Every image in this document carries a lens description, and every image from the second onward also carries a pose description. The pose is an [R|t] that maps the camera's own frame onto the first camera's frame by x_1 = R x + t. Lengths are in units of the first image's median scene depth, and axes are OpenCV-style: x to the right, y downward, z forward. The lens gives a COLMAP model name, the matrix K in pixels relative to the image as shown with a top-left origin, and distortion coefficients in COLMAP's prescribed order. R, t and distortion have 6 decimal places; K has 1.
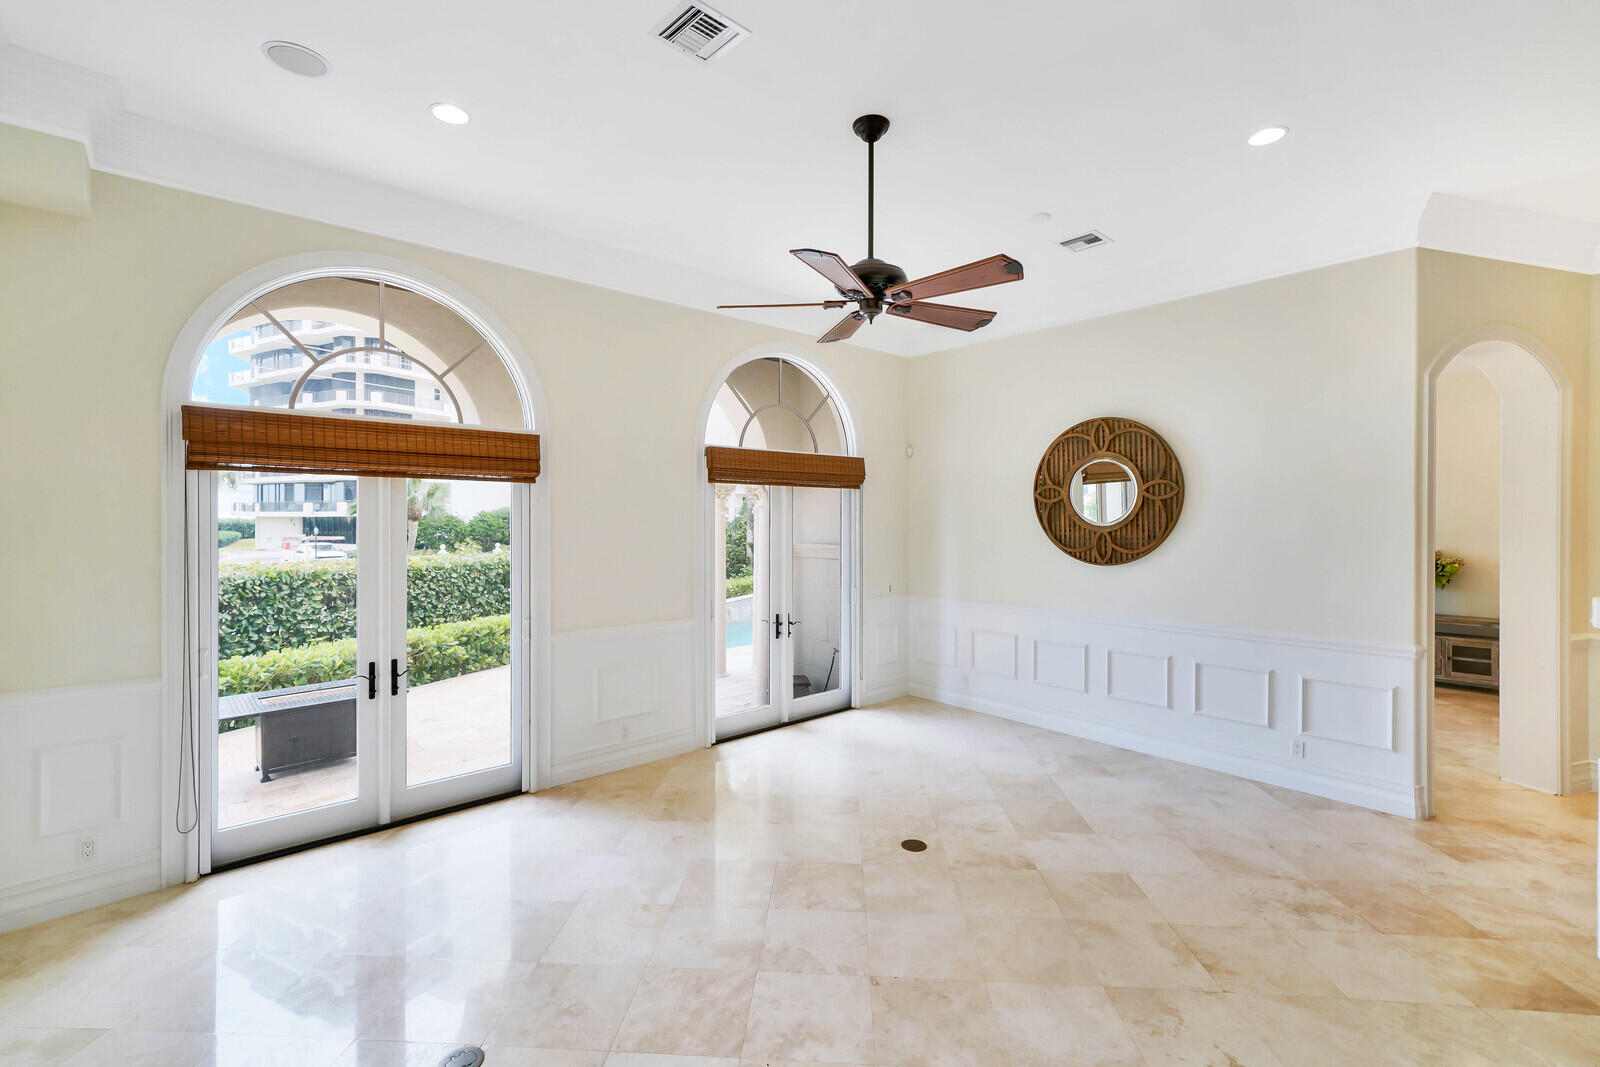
lens RADIAL K [[697.3, 0, 793.6], [0, 697.3, 519.1], [0, 0, 1]] dist [0.004310, 0.000179]
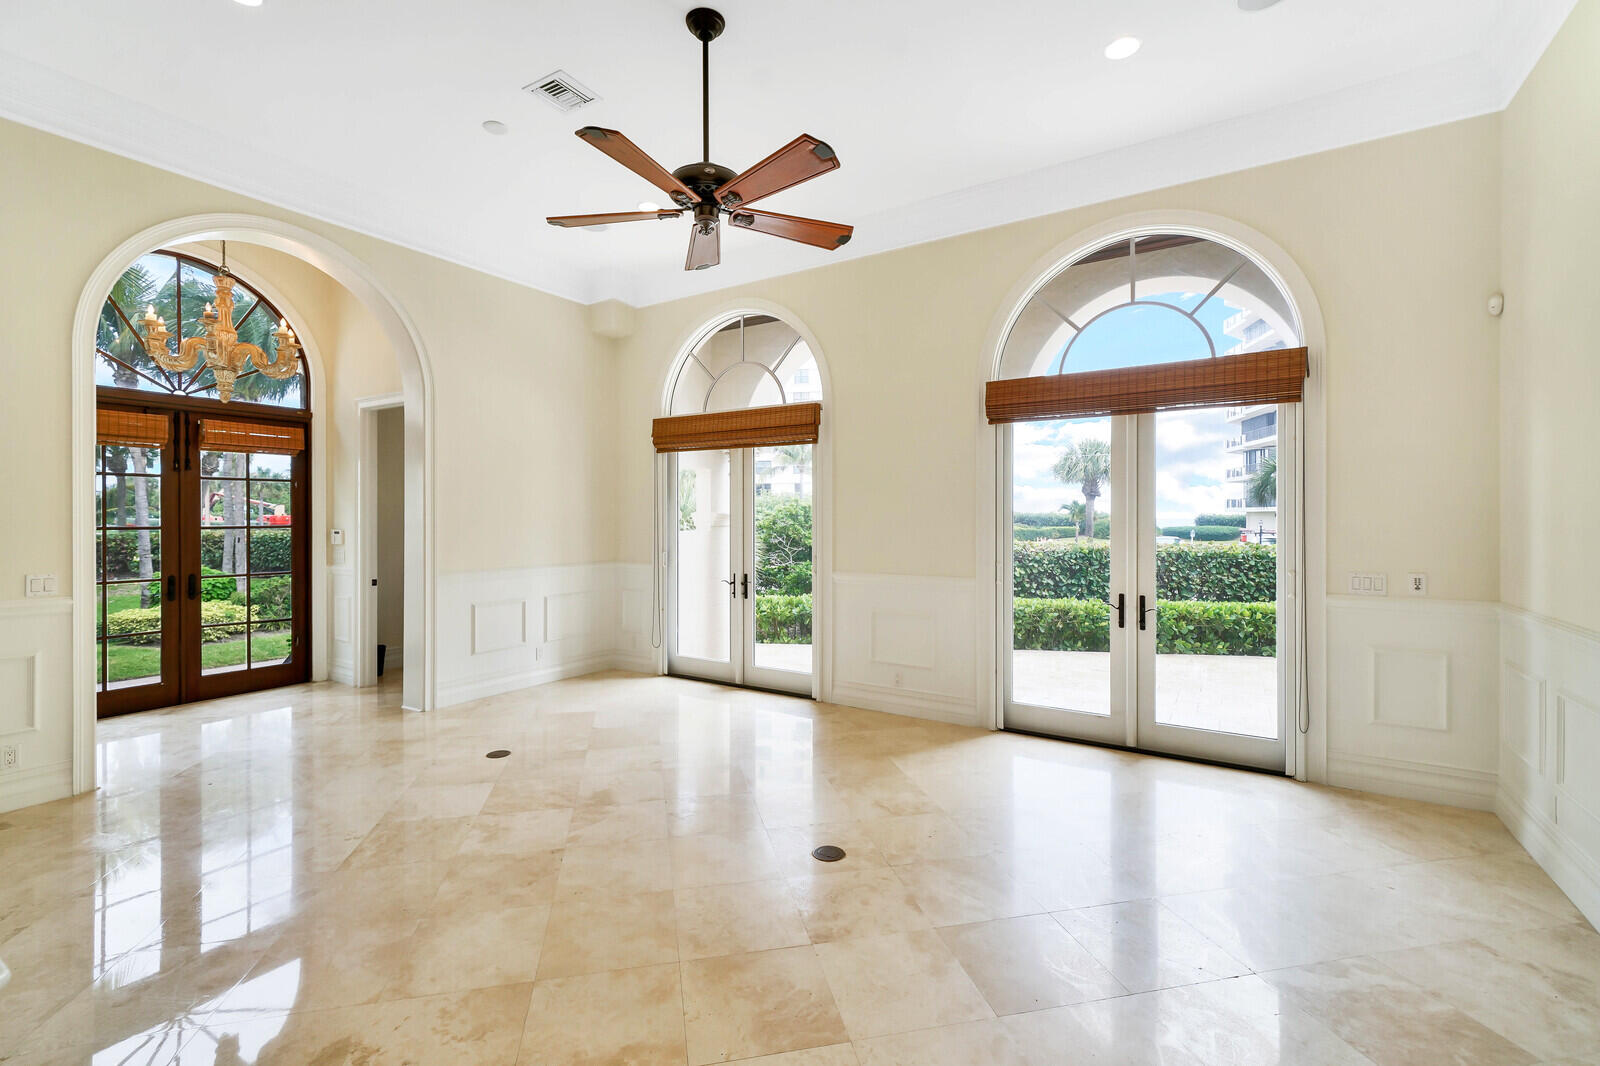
lens RADIAL K [[697.3, 0, 793.6], [0, 697.3, 518.6], [0, 0, 1]] dist [0.004310, 0.000179]
pose [[0.278291, -0.000412, -0.960497, 0.772230], [-0.001076, 0.999999, -0.000741, 0.078833], [0.960496, 0.001240, 0.278291, 0.629500]]
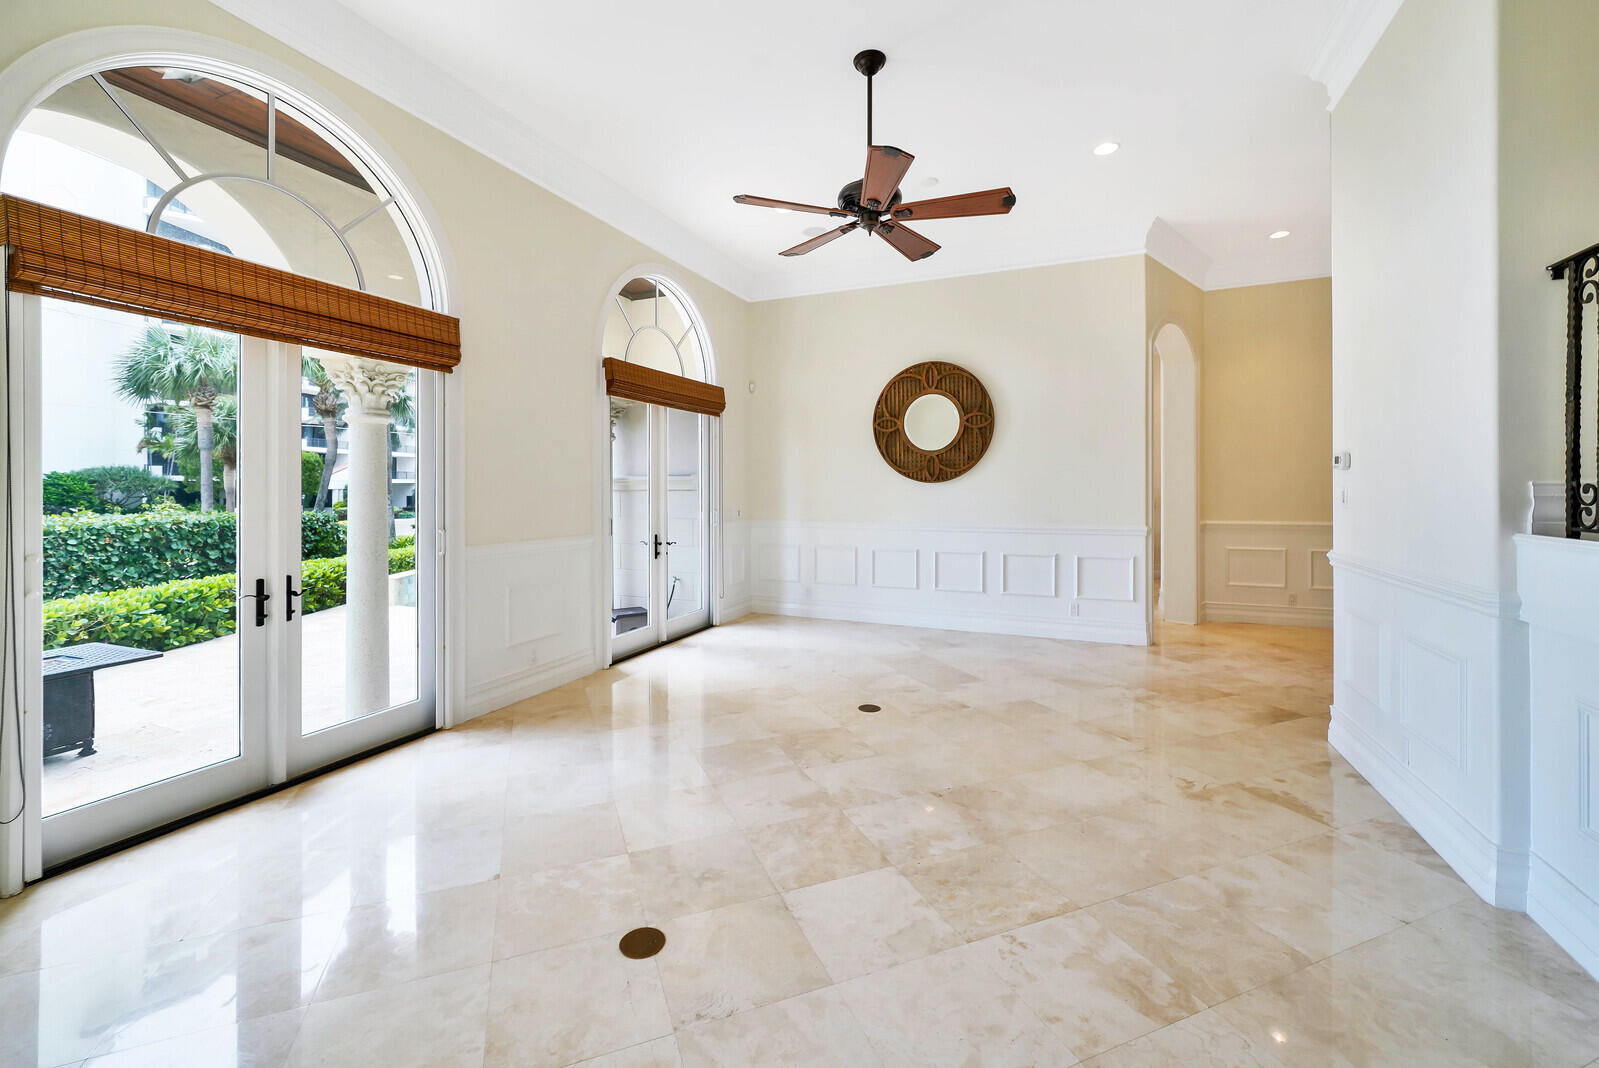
lens RADIAL K [[664.6, 0, 793.6], [0, 664.6, 487.8], [0, 0, 1]] dist [-0.005684, 0.000196]
pose [[0.902866, -0.002220, 0.429916, -0.339861], [0.002490, 0.999997, -0.000066, 0.092548], [-0.429915, 0.001130, 0.902869, 0.066998]]
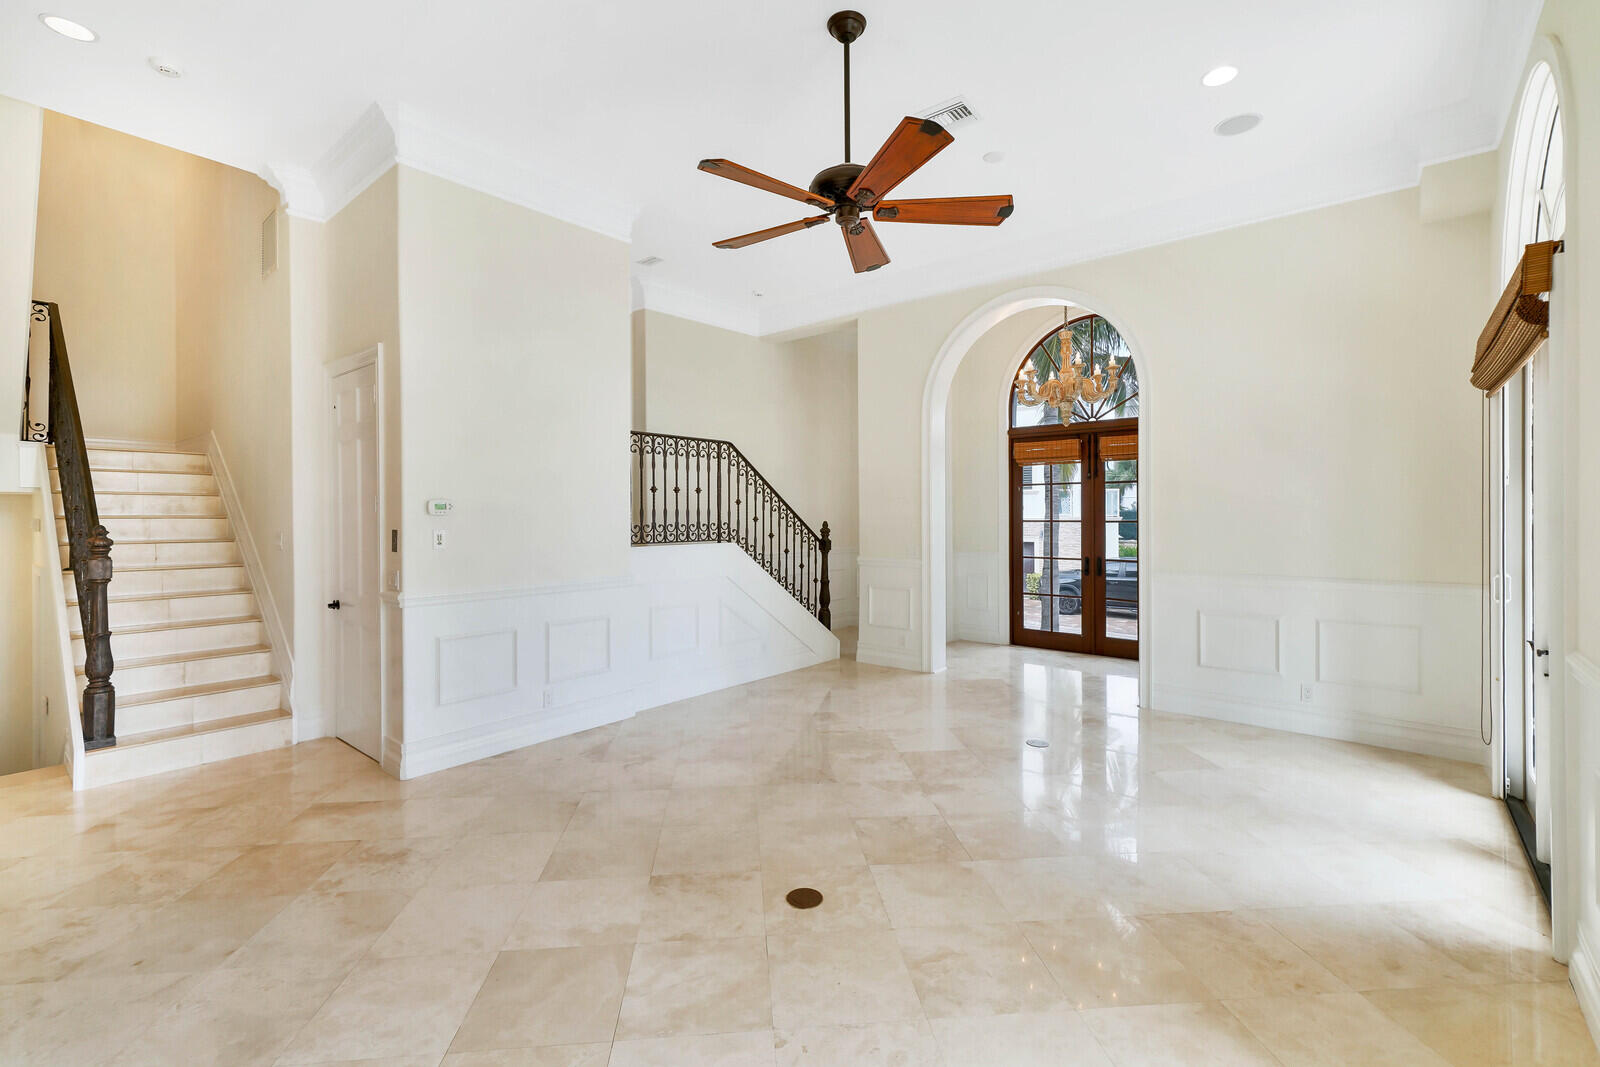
lens RADIAL K [[697.3, 0, 793.6], [0, 697.3, 519.1], [0, 0, 1]] dist [0.004310, 0.000179]
pose [[-0.988412, 0.005290, -0.151703, 0.242164], [0.003842, 0.999944, 0.009832, 0.071685], [0.151747, 0.009135, -0.988377, 1.421096]]
